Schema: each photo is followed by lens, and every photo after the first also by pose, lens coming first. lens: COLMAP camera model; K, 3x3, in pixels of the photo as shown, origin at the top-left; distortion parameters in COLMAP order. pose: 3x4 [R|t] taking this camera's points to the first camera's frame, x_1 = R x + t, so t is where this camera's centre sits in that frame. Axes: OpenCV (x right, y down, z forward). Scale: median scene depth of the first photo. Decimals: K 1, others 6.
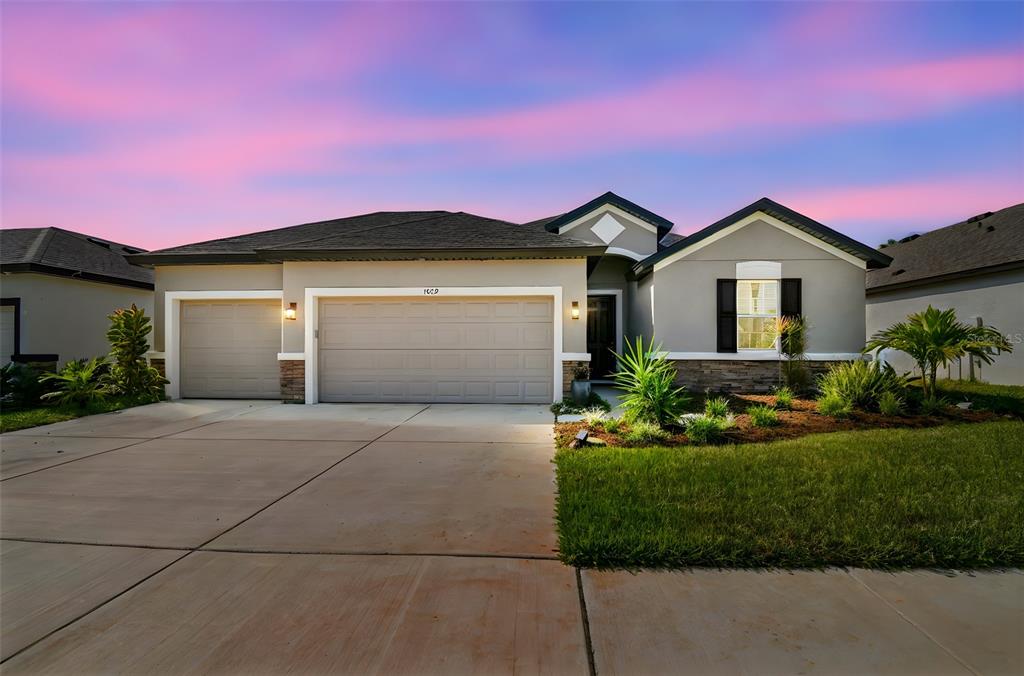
lens RADIAL K [[500.8, 0, 506.8], [0, 500.8, 343.1], [0, 0, 1]] dist [-0.024302, -0.000686]
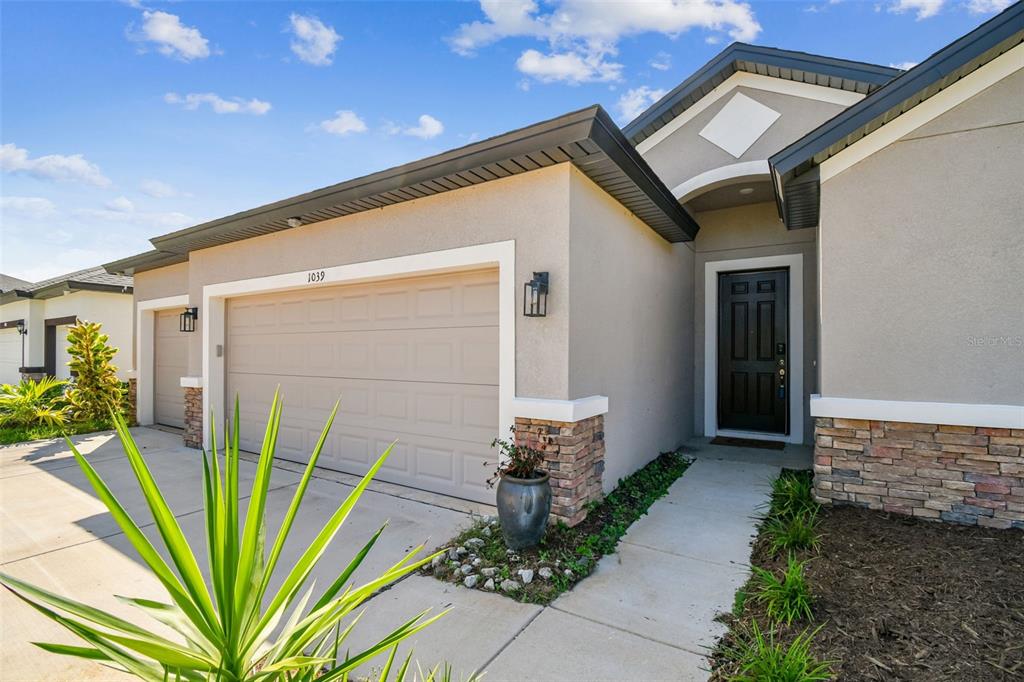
lens RADIAL K [[464.9, 0, 503.0], [0, 464.9, 342.6], [0, 0, 1]] dist [0.014604, -0.004759]
pose [[0.865962, -0.008826, -0.500031, 0.289582], [0.004962, 0.999947, -0.009056, -0.022608], [0.500085, 0.005361, 0.865960, 0.634302]]
